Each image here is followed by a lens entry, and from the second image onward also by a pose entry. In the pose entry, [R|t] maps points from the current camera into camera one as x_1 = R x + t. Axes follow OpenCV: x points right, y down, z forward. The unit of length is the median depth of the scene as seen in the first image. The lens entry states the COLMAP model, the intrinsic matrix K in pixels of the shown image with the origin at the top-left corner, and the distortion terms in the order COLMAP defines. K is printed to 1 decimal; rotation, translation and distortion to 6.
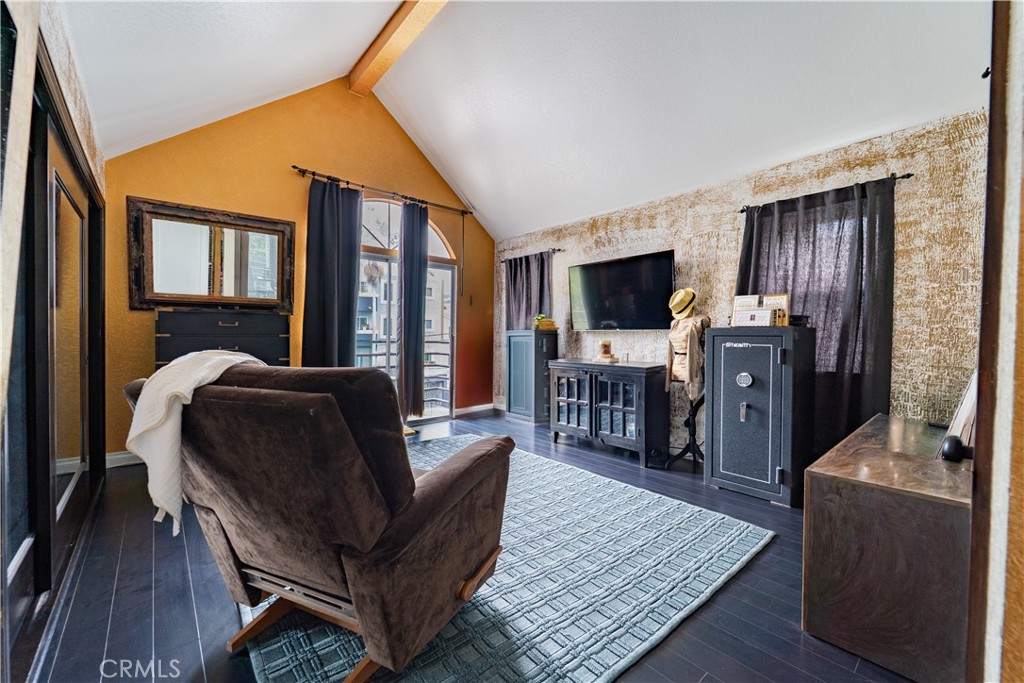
lens RADIAL K [[410.3, 0, 507.4], [0, 410.3, 340.2], [0, 0, 1]] dist [-0.002578, -0.000312]
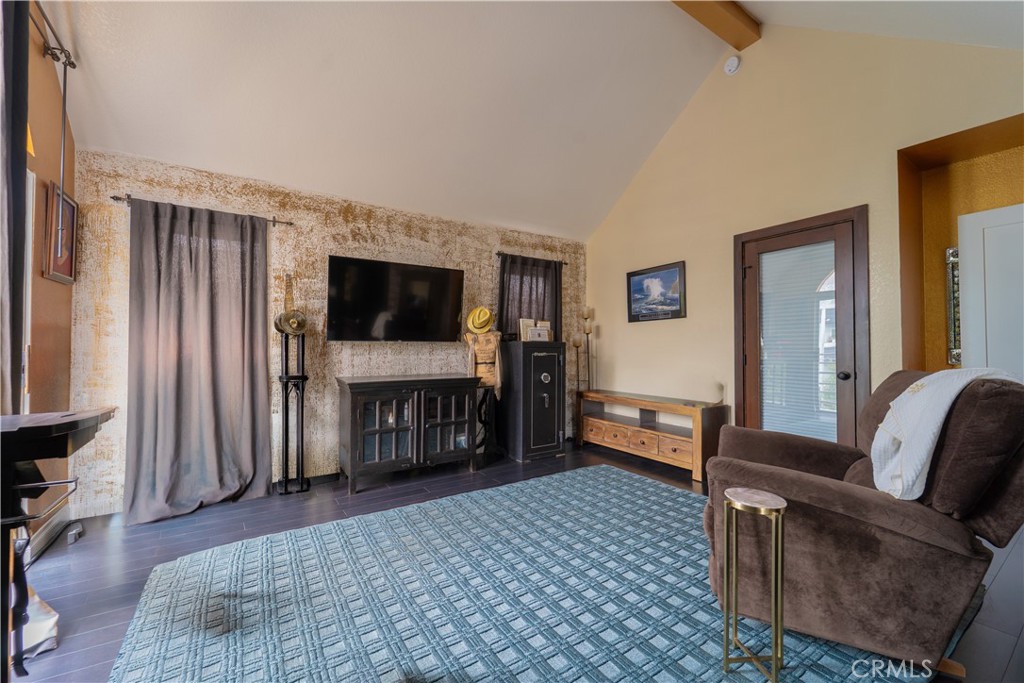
lens RADIAL K [[410.3, 0, 510.4], [0, 410.3, 343.5], [0, 0, 1]] dist [-0.002578, -0.000312]
pose [[0.131193, 0.018068, 0.991192, -0.638068], [0.016217, 0.999661, -0.020369, 0.001730], [-0.991224, 0.018746, 0.130856, 0.690974]]
